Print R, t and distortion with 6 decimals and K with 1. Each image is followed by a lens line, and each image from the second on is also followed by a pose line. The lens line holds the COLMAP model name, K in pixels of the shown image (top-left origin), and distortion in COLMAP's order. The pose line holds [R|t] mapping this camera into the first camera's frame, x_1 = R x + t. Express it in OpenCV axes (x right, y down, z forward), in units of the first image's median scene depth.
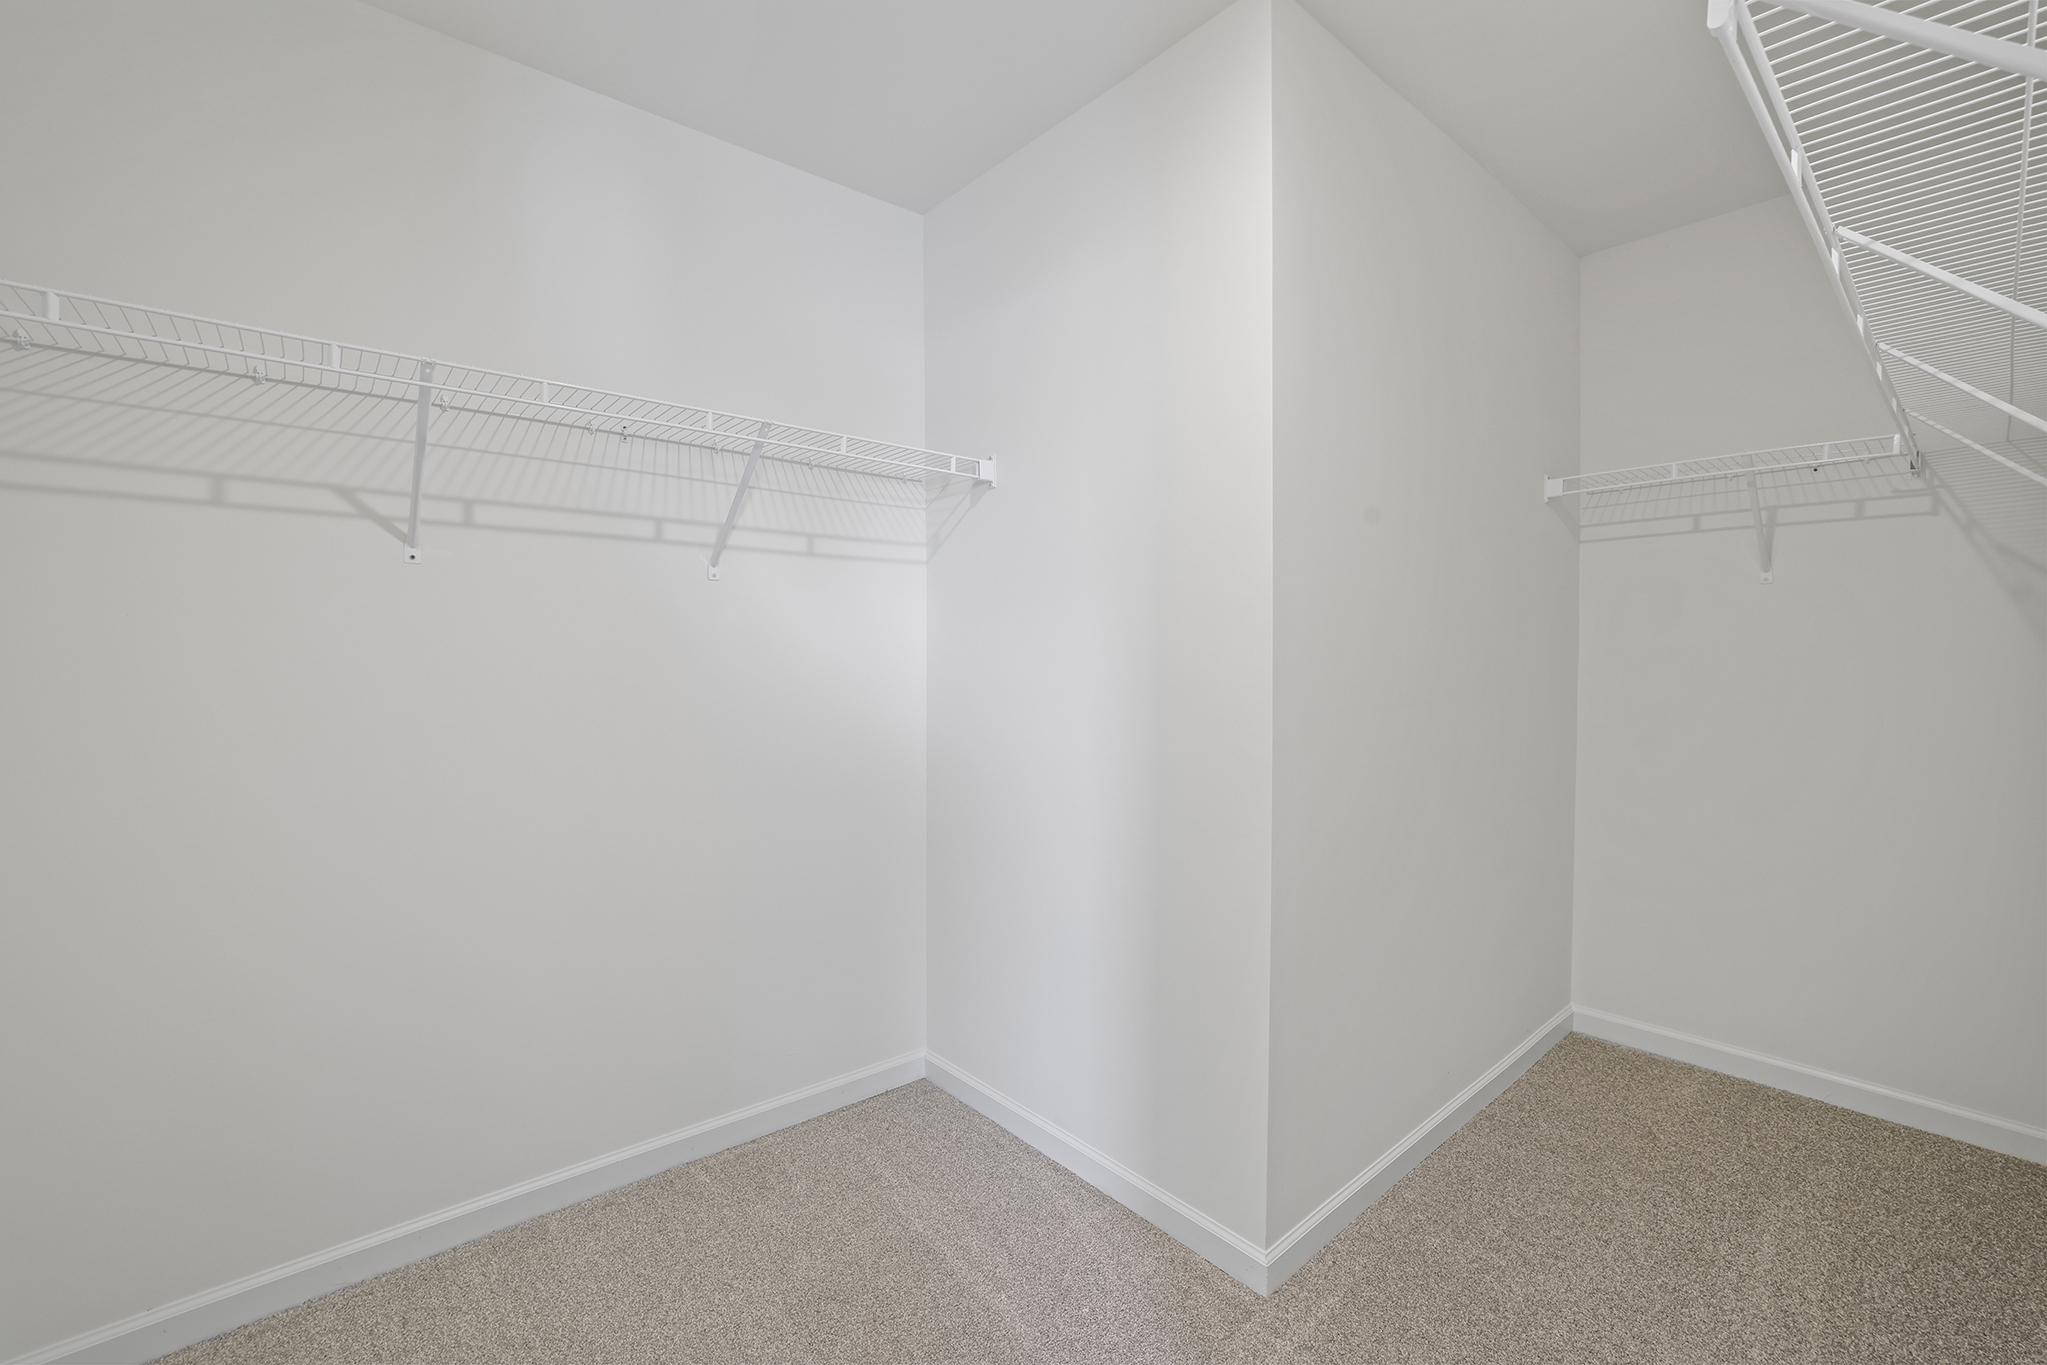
lens RADIAL K [[875.2, 0, 1038.3], [0, 875.2, 685.3], [0, 0, 1]] dist [-0.024728, 0.004271]
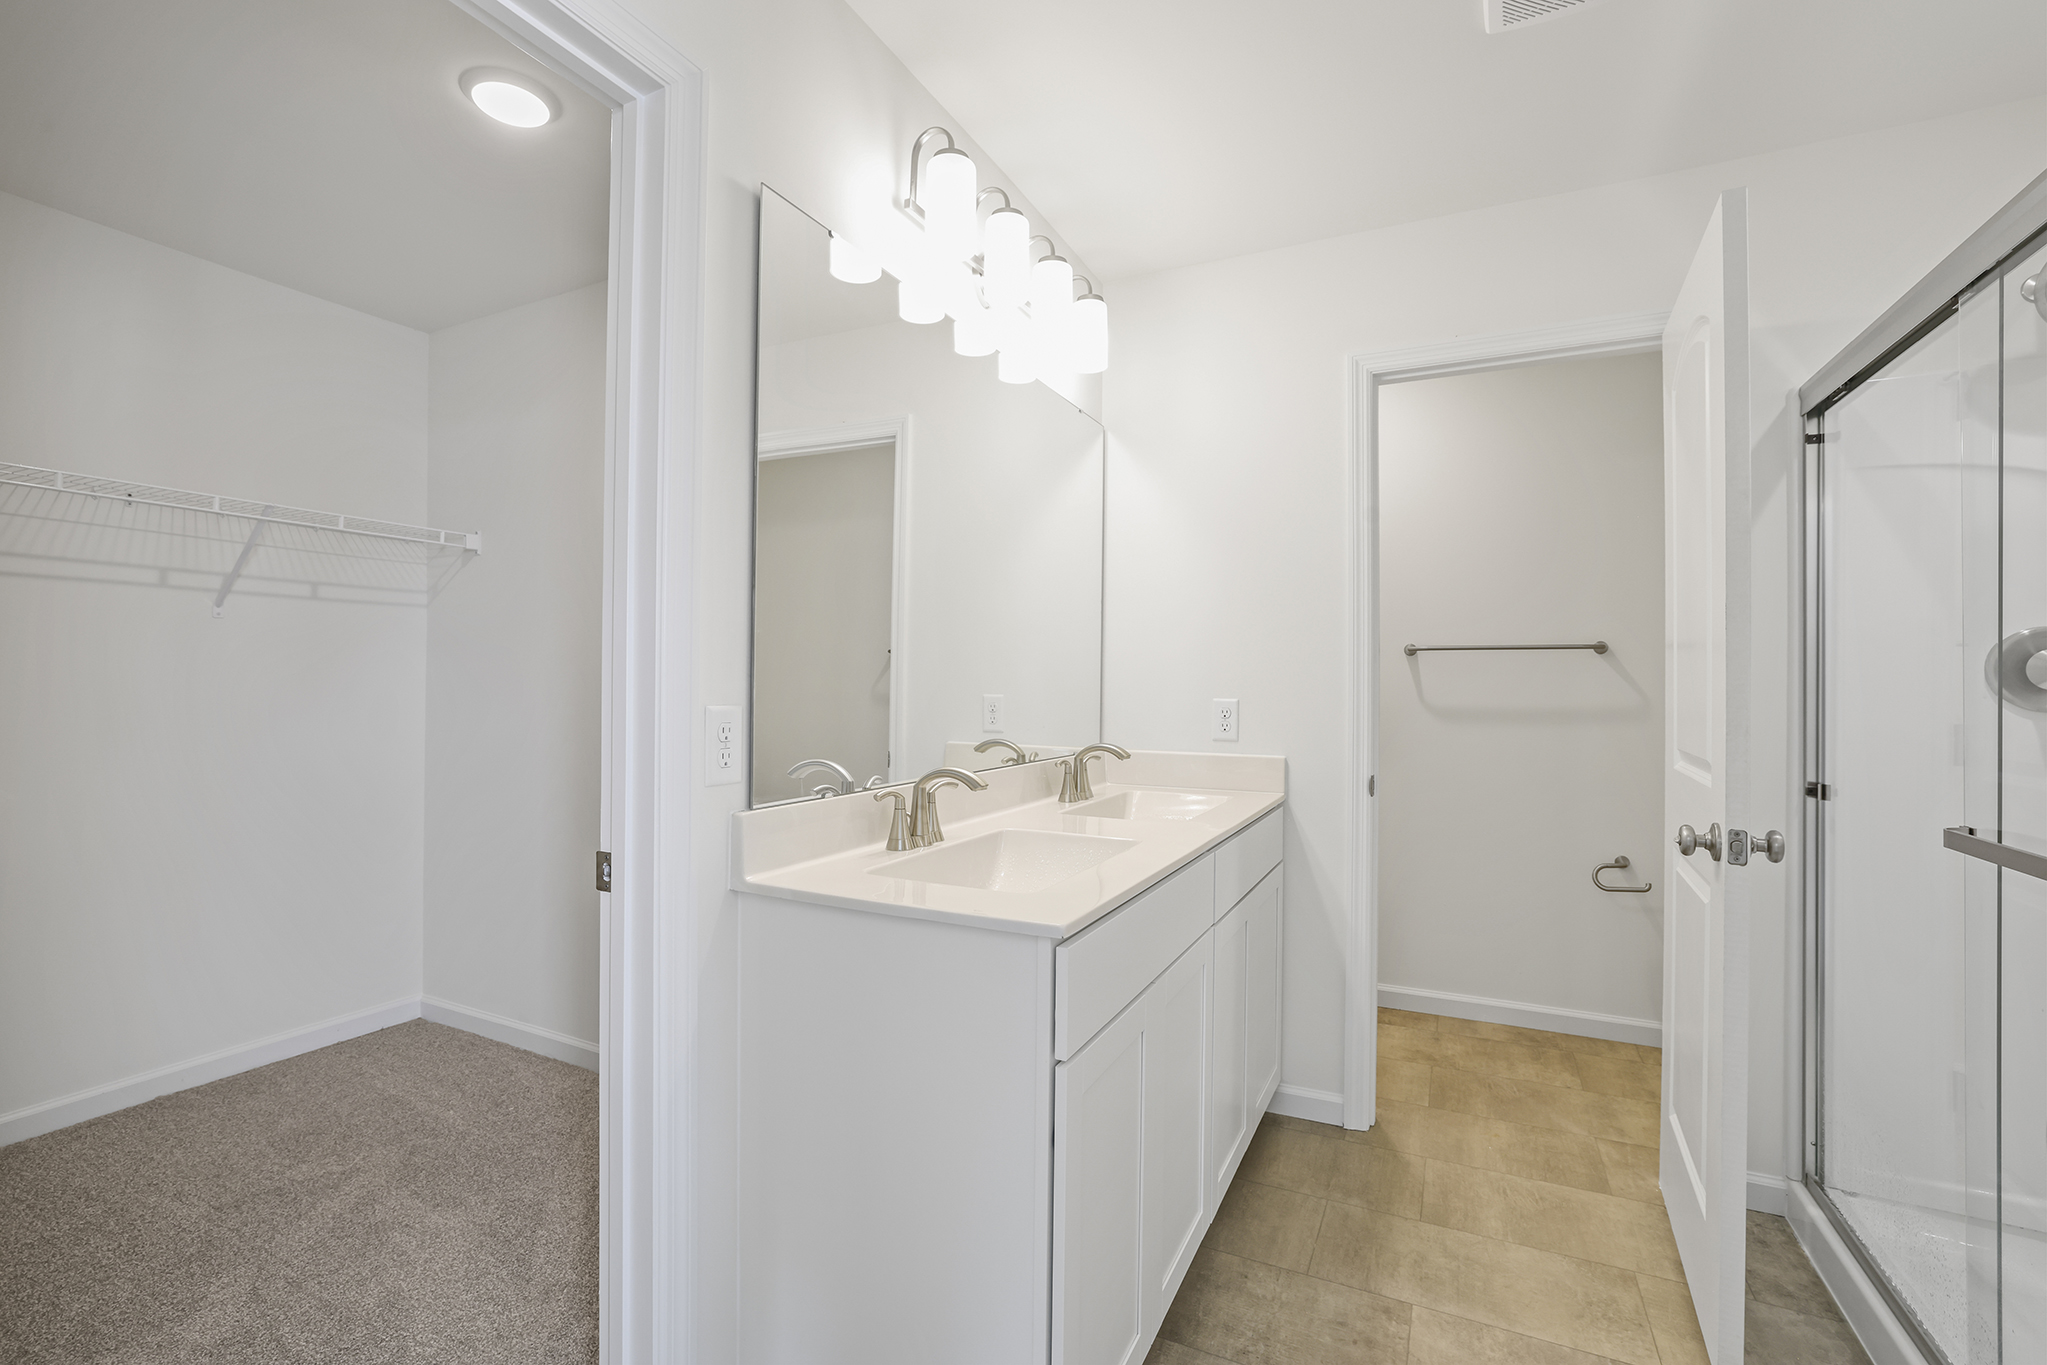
lens RADIAL K [[875.2, 0, 1017.1], [0, 875.2, 669.8], [0, 0, 1]] dist [-0.024728, 0.004271]
pose [[0.923817, 0.005783, 0.382791, 0.207073], [0.008695, 0.999311, -0.036082, 0.006105], [-0.382736, 0.036661, 0.923130, -0.550842]]
